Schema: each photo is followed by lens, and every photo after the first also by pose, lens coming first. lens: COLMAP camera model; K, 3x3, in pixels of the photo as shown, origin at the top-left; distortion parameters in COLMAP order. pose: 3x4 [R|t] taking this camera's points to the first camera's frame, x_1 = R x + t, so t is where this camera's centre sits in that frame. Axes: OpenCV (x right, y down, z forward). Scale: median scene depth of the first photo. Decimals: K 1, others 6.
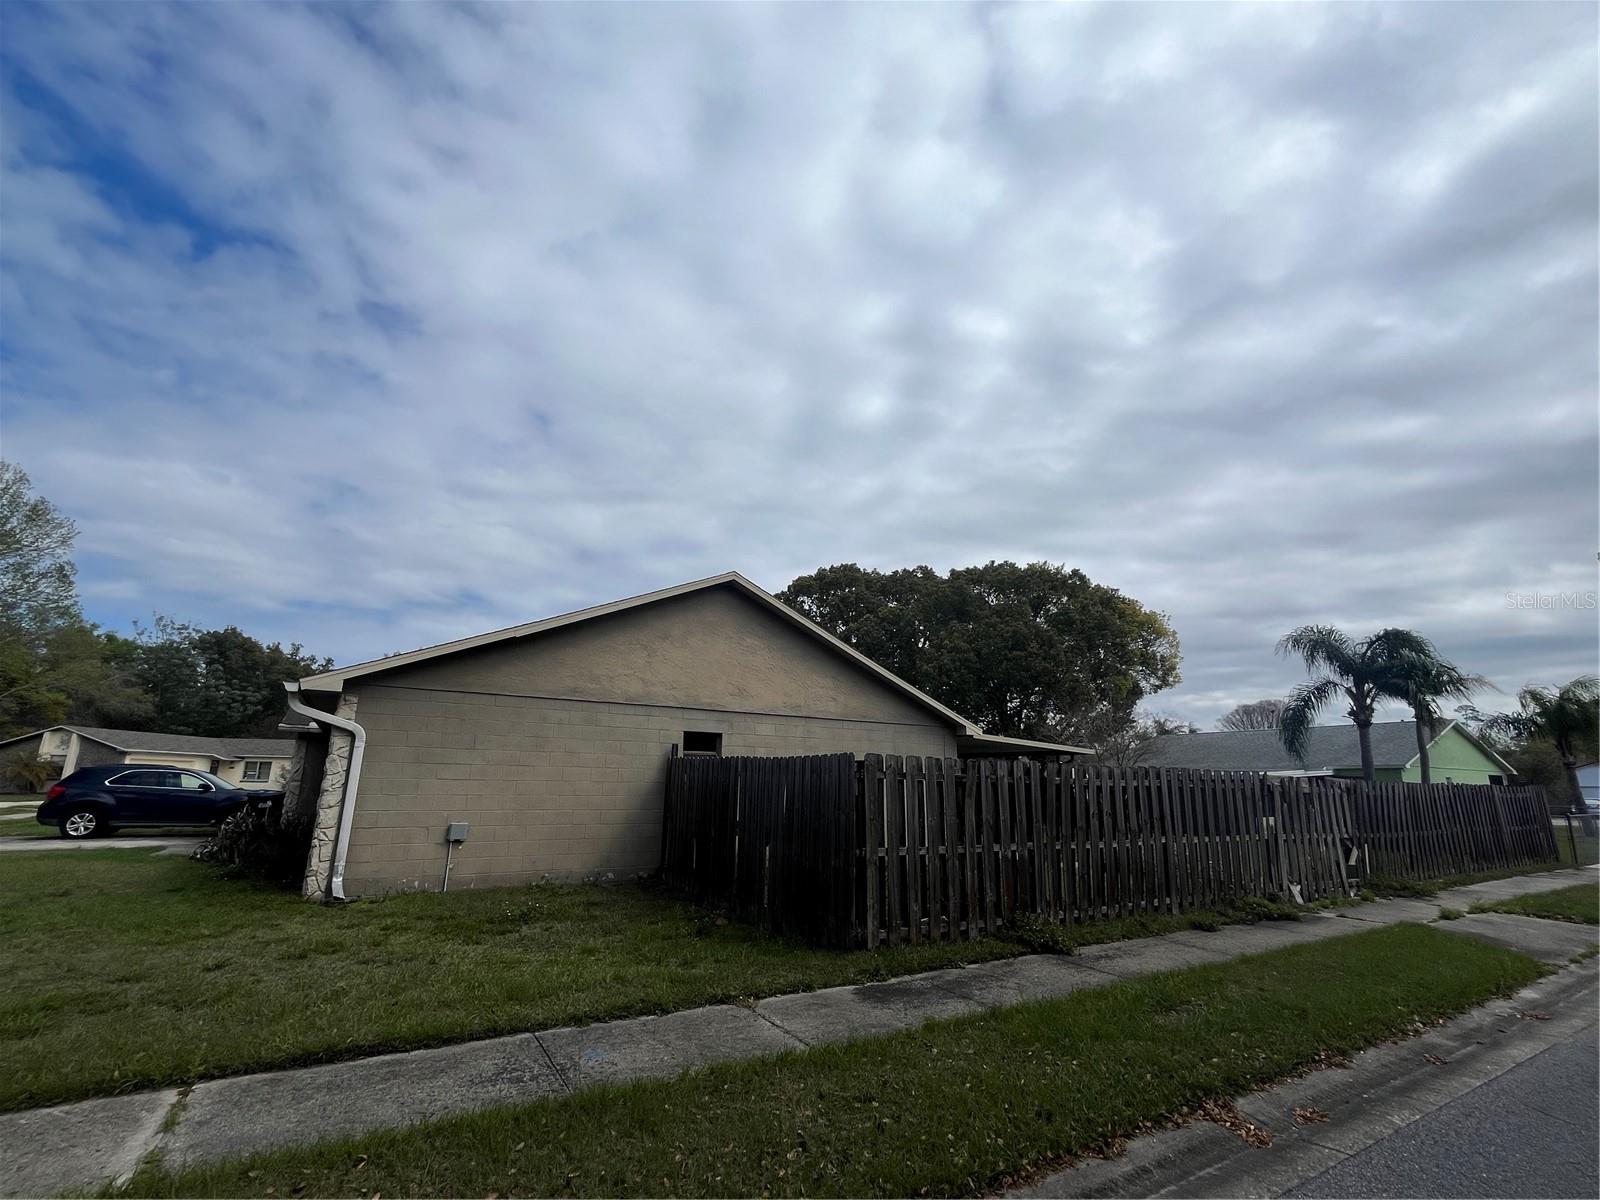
lens RADIAL K [[693.0, 0, 800.0], [0, 693.0, 600.0], [0, 0, 1]] dist [-0.003445, -0.000417]
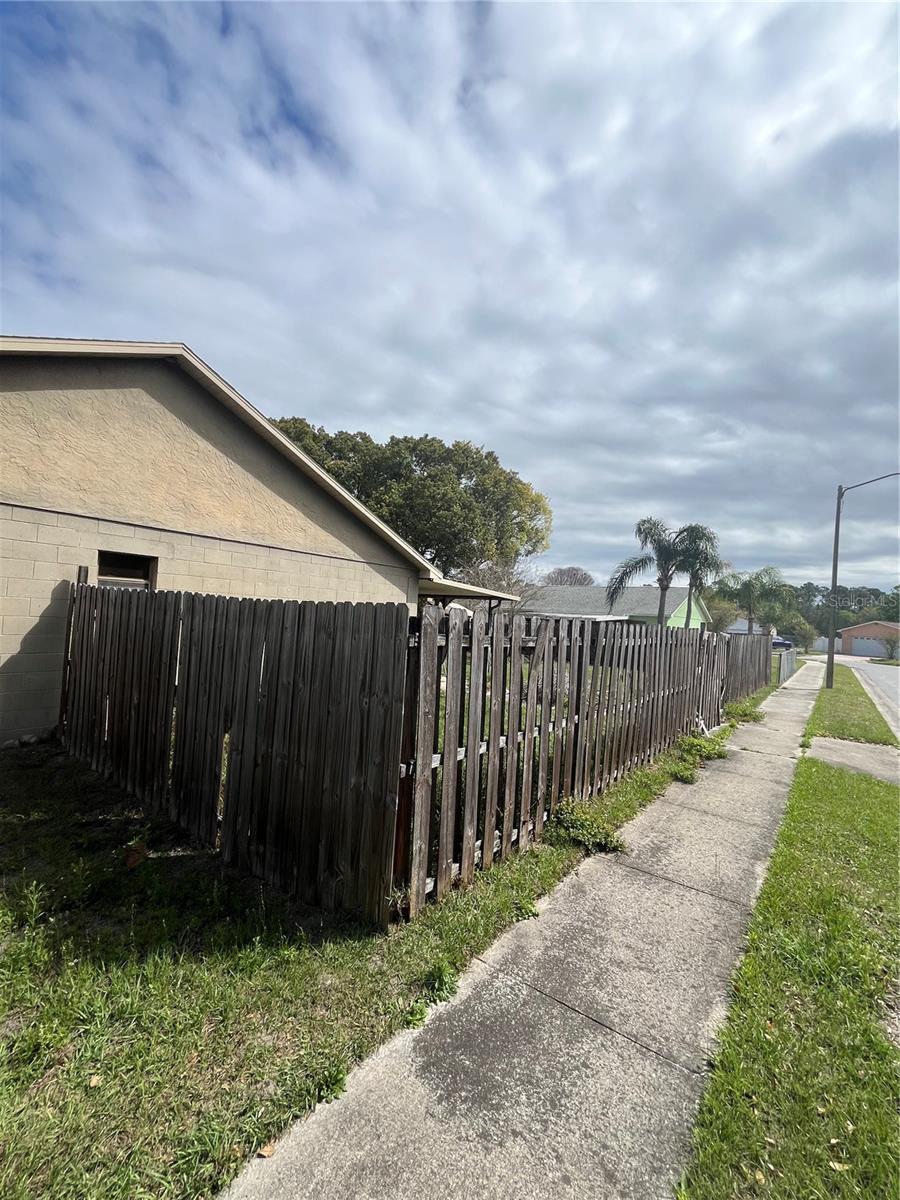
lens RADIAL K [[519.7, 0, 451.5], [0, 519.7, 597.0], [0, 0, 1]] dist [-0.003445, -0.000417]
pose [[0.921539, 0.050083, 0.385043, -0.032617], [-0.138883, 0.968559, 0.206412, 0.073334], [-0.362598, -0.243693, 0.899520, 0.363540]]
